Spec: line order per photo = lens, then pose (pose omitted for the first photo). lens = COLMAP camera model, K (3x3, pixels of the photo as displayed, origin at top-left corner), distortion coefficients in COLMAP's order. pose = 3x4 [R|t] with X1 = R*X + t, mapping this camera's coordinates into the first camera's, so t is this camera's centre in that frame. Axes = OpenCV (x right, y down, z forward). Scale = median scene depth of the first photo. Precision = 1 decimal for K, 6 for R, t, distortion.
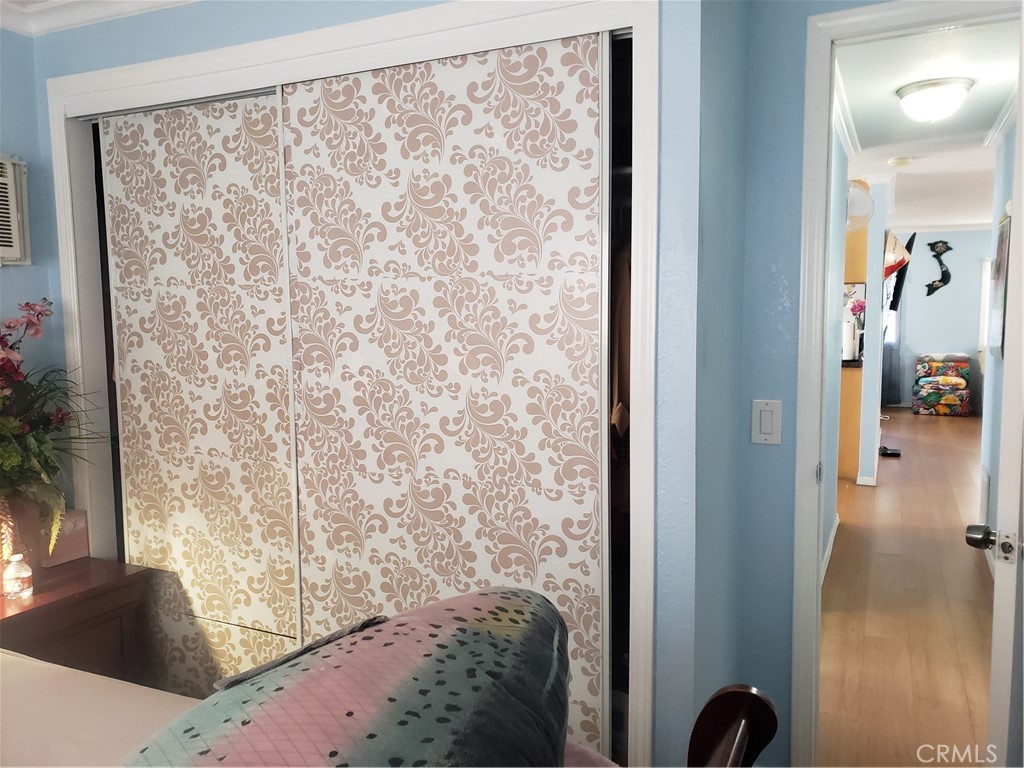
lens RADIAL K [[793.9, 0, 512.1], [0, 793.9, 382.4], [0, 0, 1]] dist [0.002418, 0.001118]
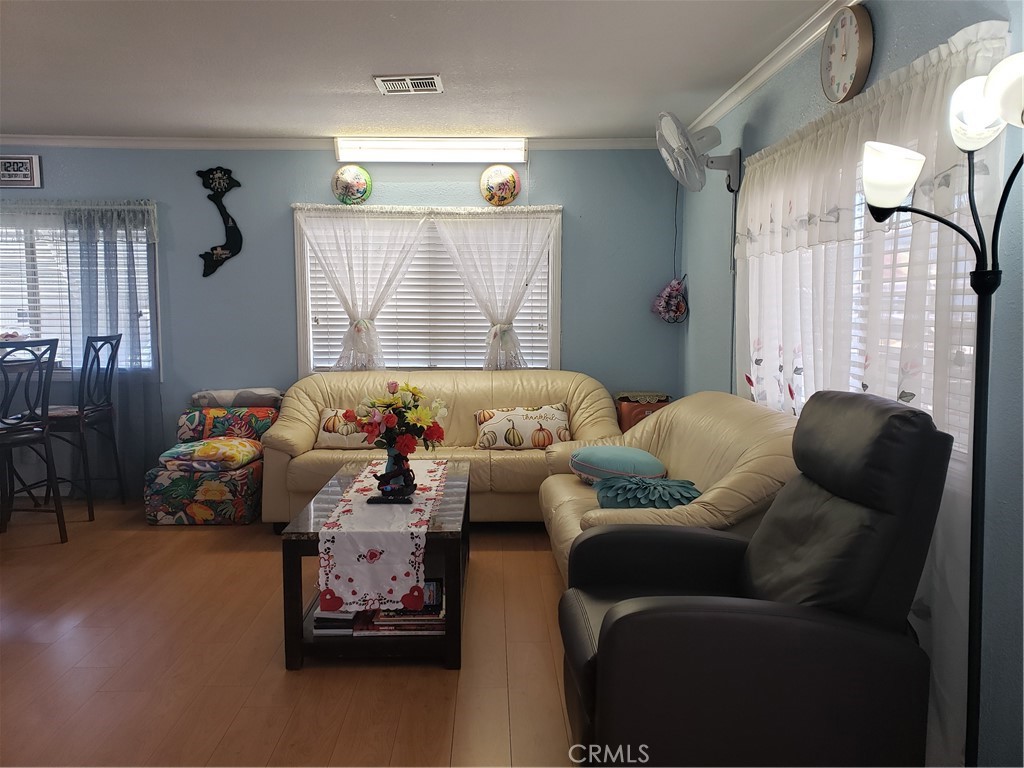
lens RADIAL K [[793.9, 0, 511.5], [0, 793.9, 382.7], [0, 0, 1]] dist [0.002418, 0.001118]
pose [[0.889627, -0.041709, 0.454779, 0.474333], [0.042641, 0.999057, 0.008214, -0.037936], [-0.454693, 0.012085, 0.890566, 0.471879]]
